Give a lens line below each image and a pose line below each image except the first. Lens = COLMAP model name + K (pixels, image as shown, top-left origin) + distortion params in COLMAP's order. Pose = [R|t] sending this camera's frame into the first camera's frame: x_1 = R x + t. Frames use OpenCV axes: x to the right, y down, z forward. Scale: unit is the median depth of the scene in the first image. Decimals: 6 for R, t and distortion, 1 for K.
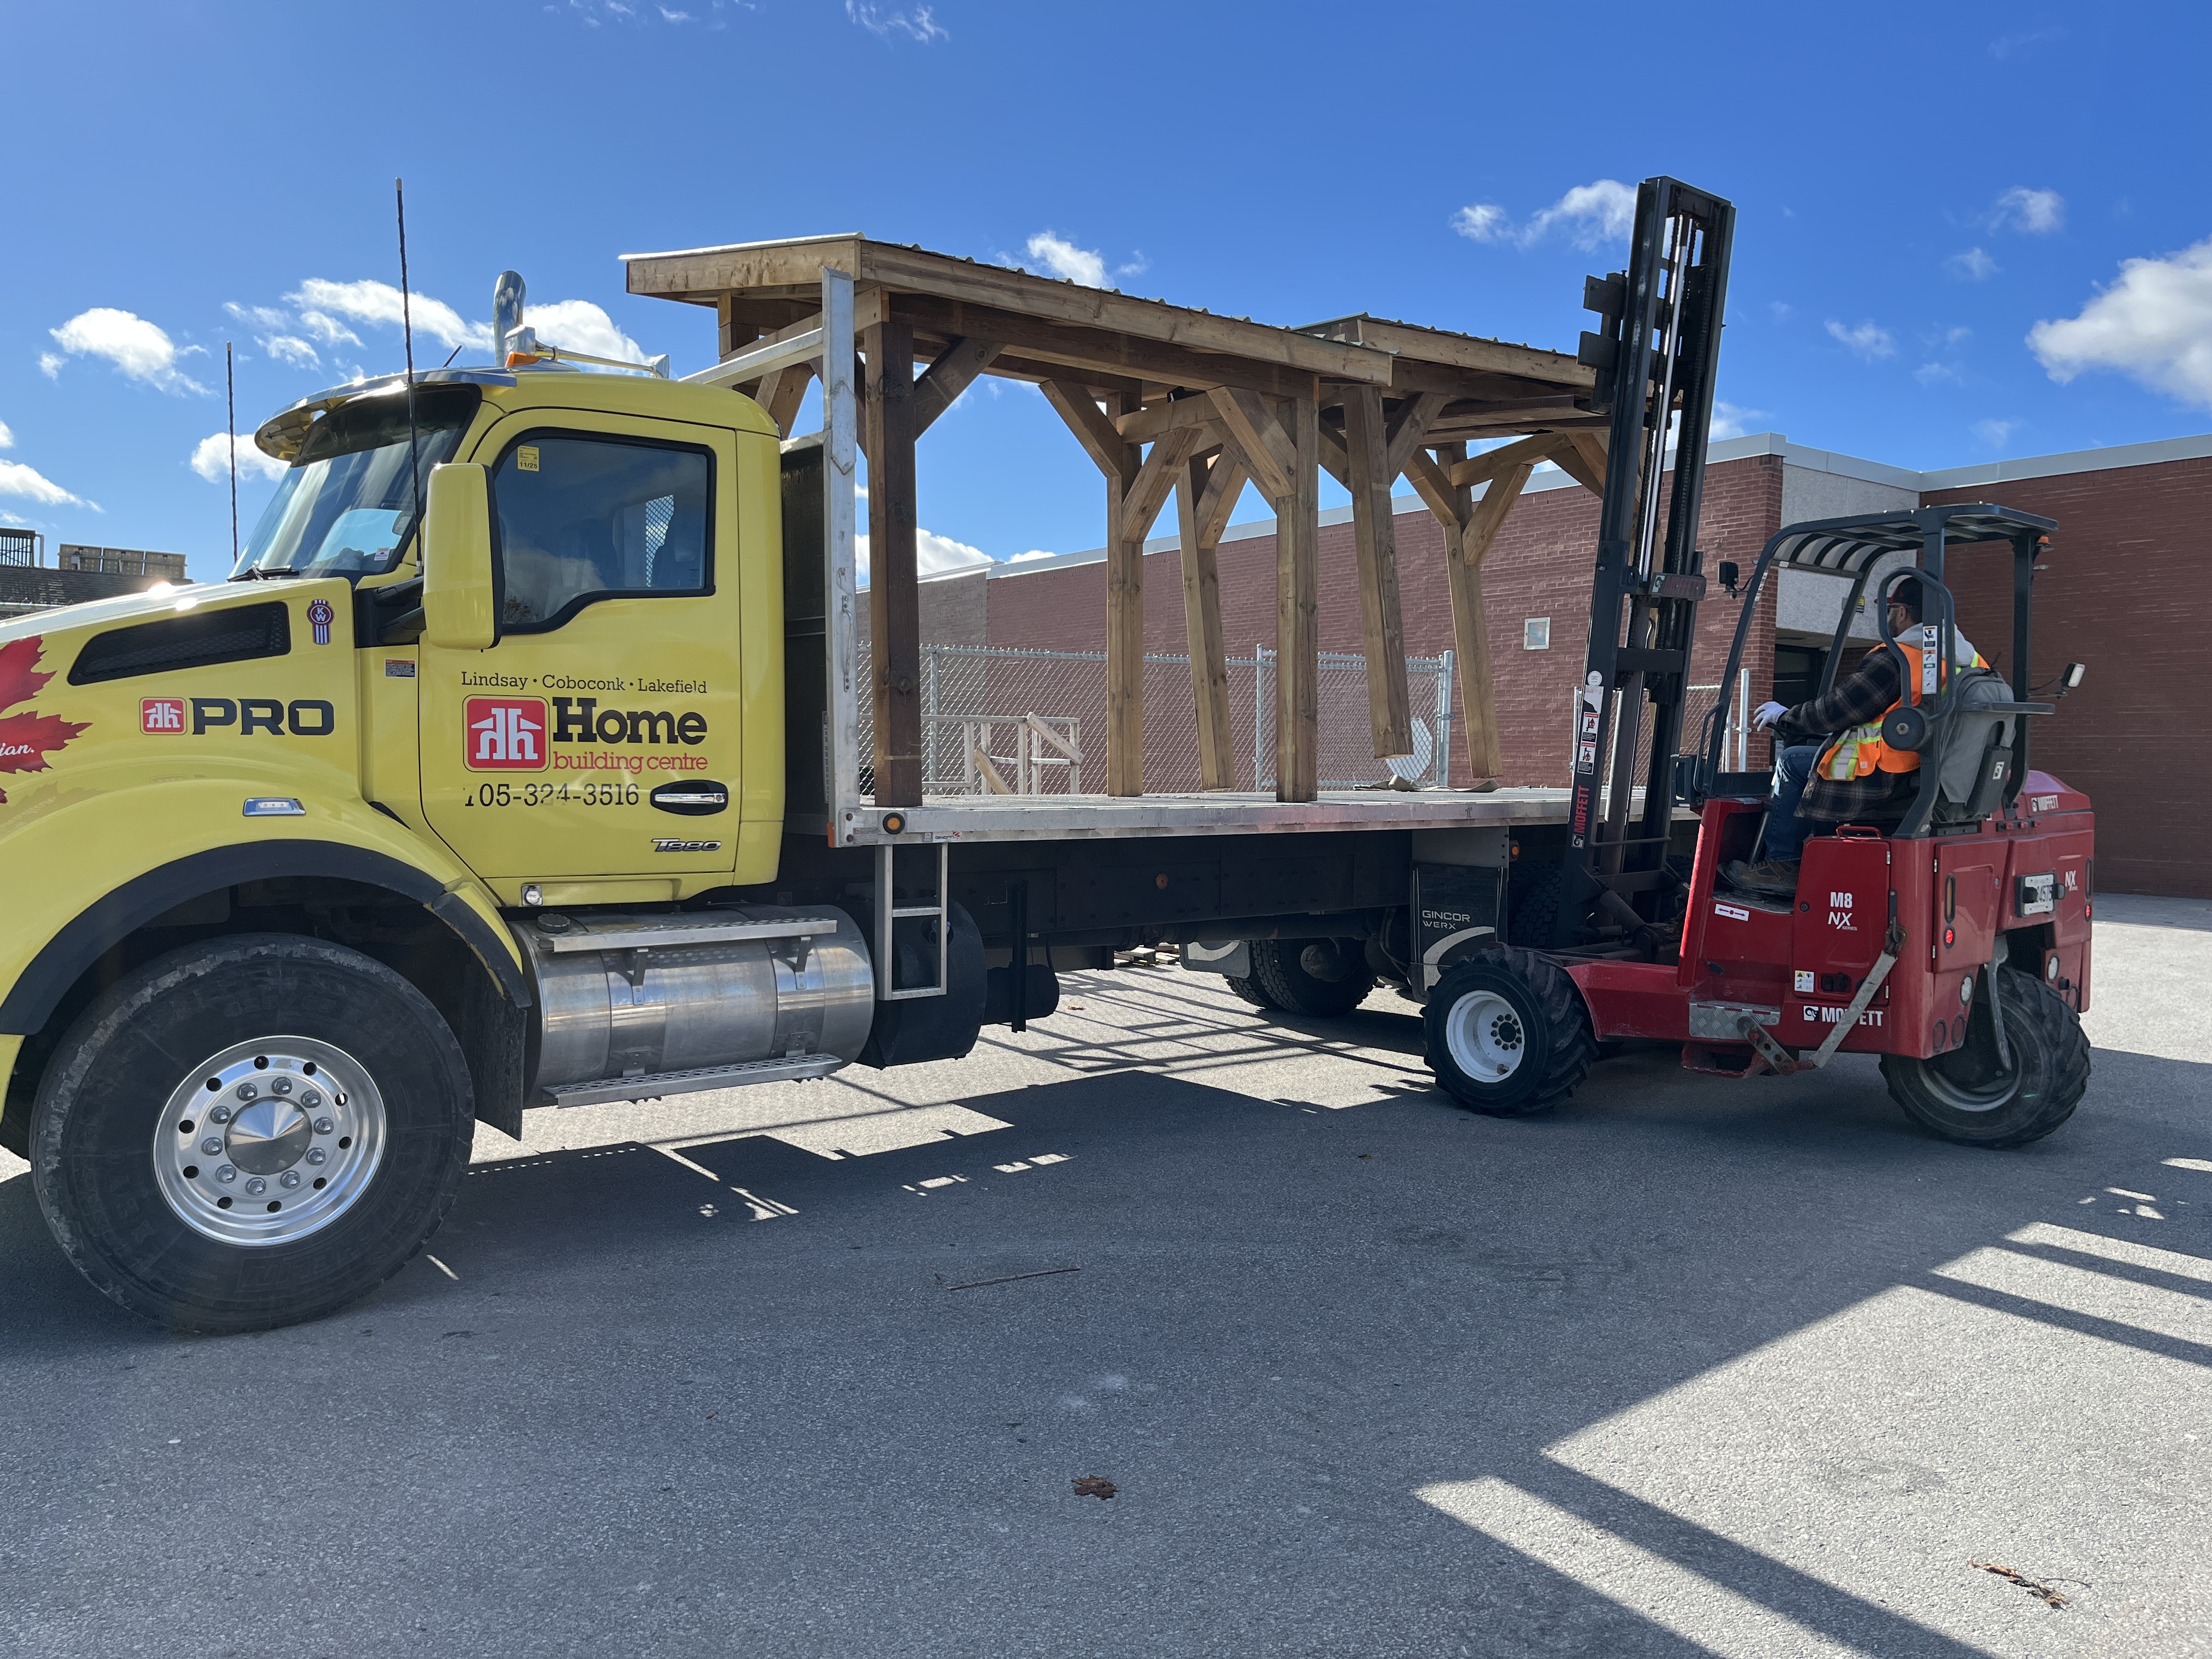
lens RADIAL K [[1667.9, 0, 1106.0], [0, 1667.9, 829.5], [0, 0, 1]] dist [0.052431, -0.074384]
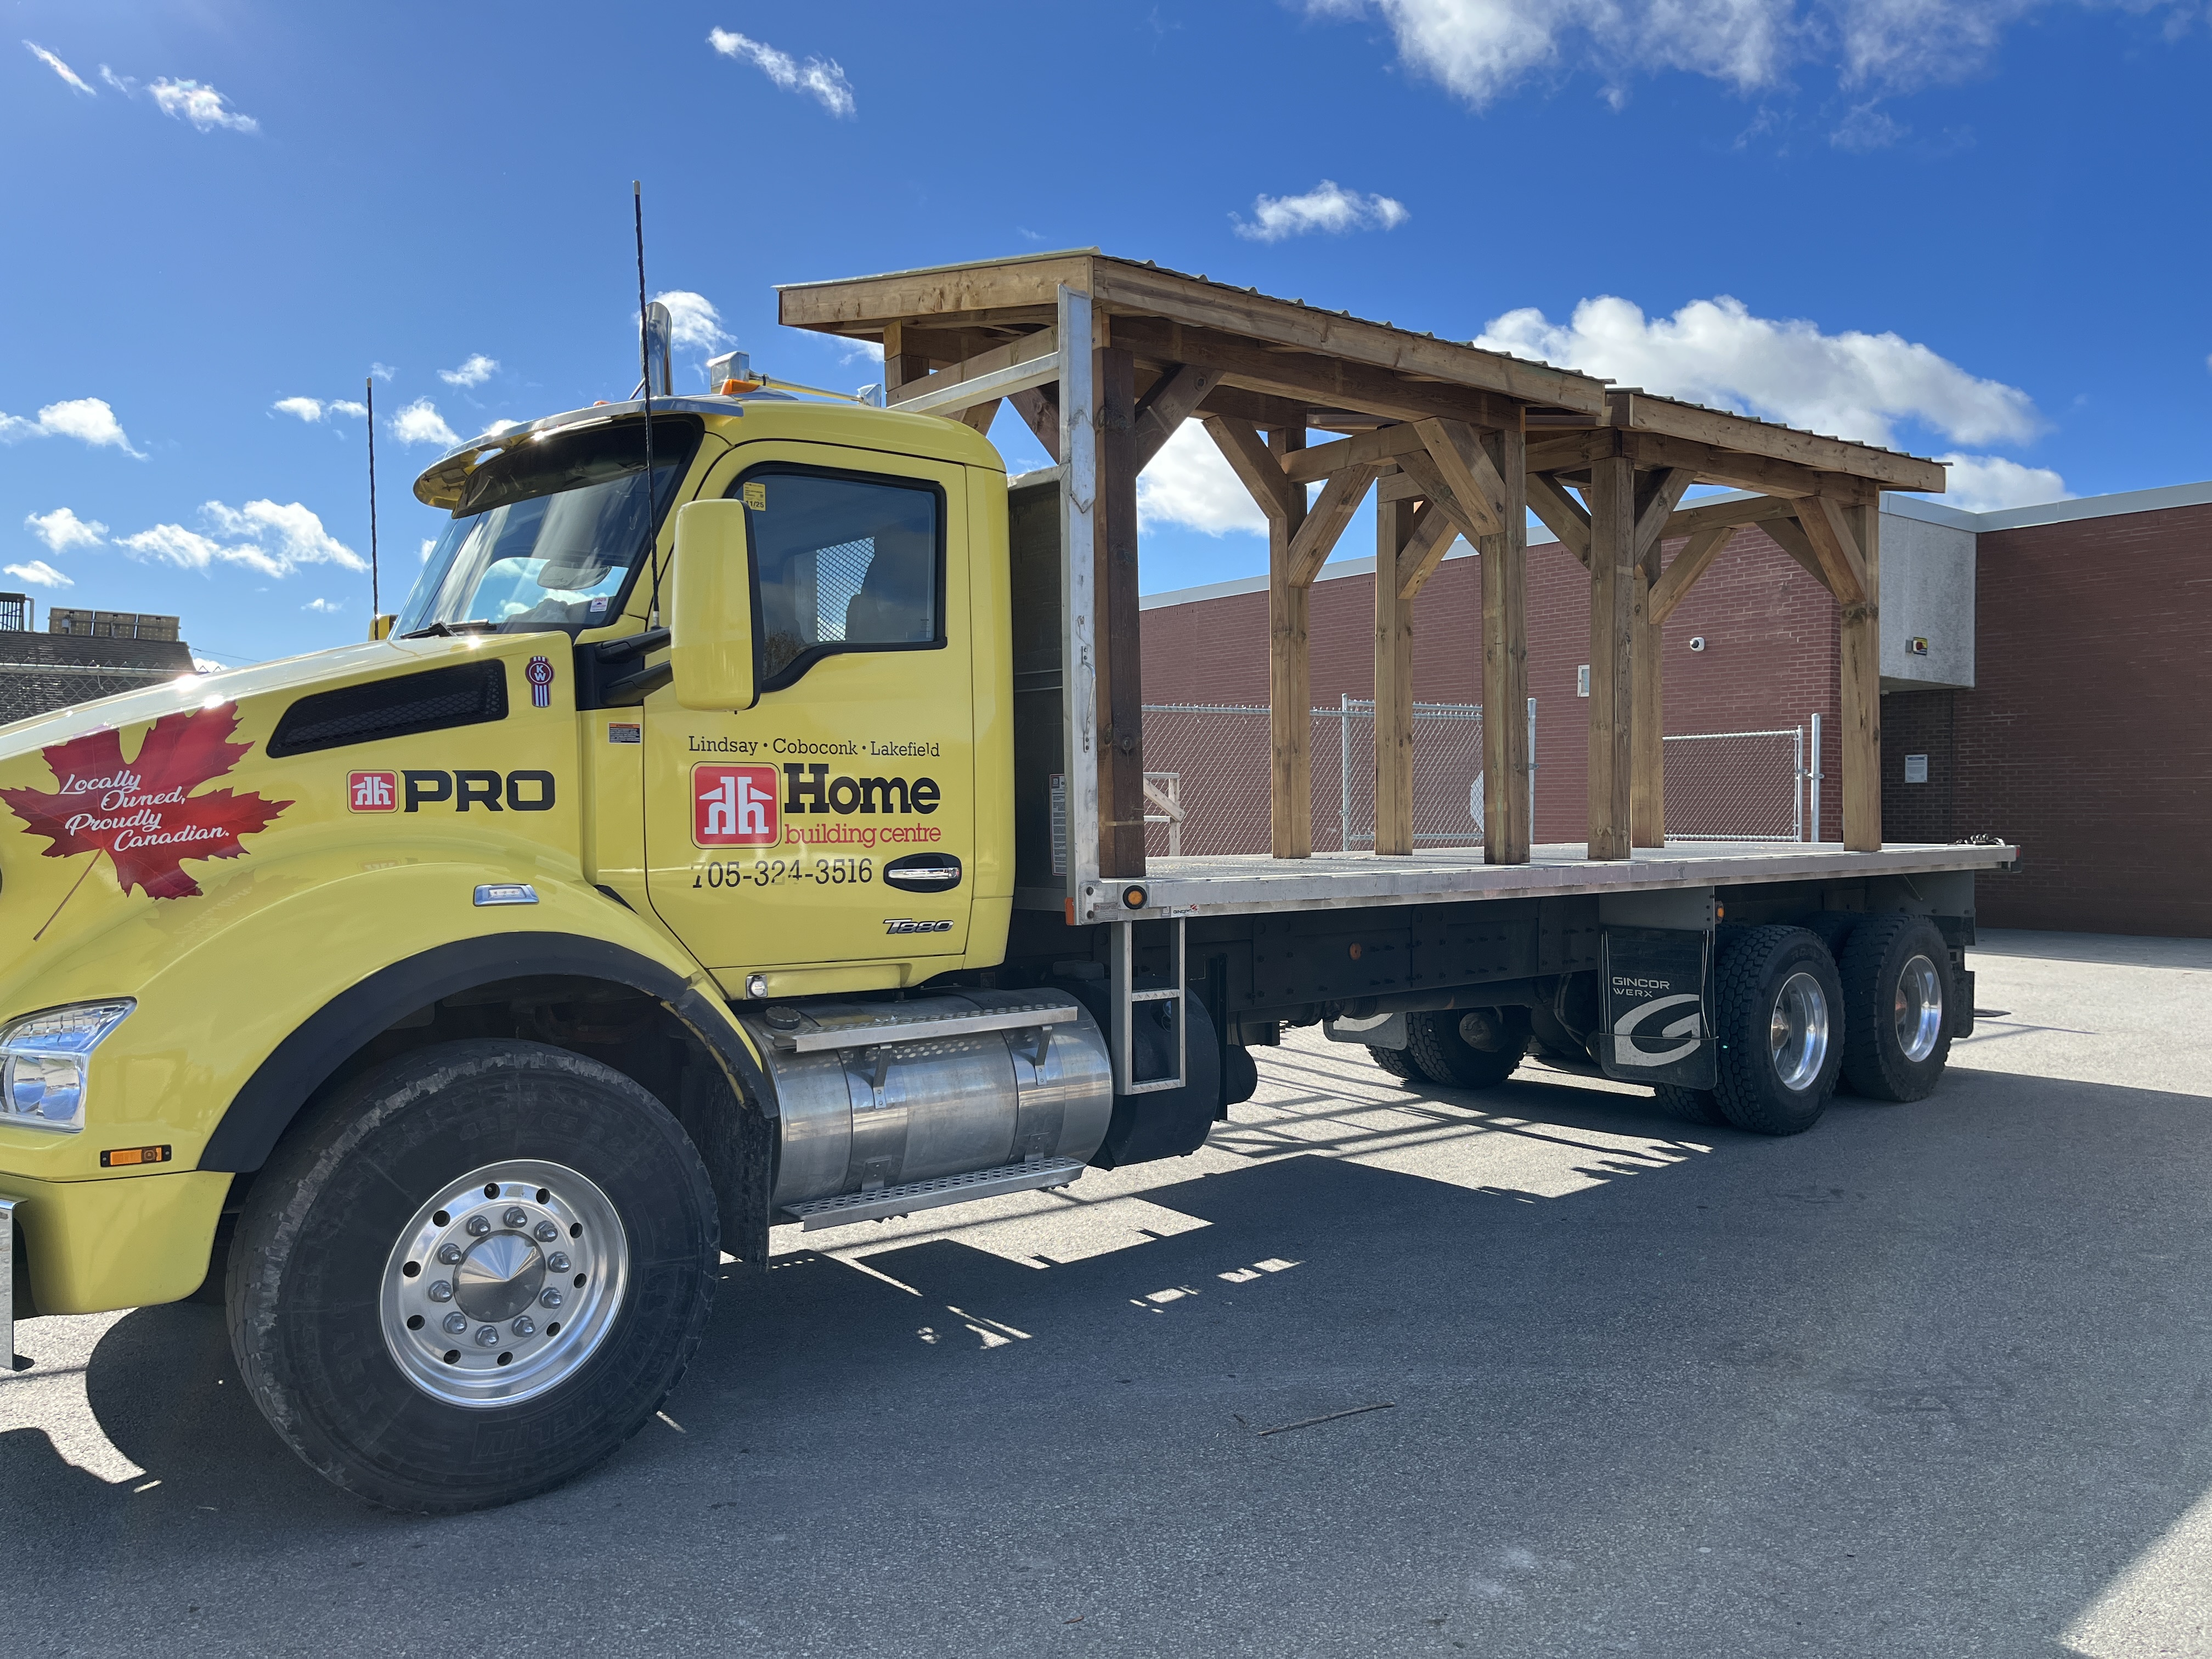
lens RADIAL K [[1667.9, 0, 1106.0], [0, 1667.9, 829.5], [0, 0, 1]] dist [0.052431, -0.074384]
pose [[0.999751, -0.013246, 0.017979, -0.167040], [0.013800, 0.999423, -0.031030, -0.013201], [-0.017557, 0.031271, 0.999357, 0.106346]]
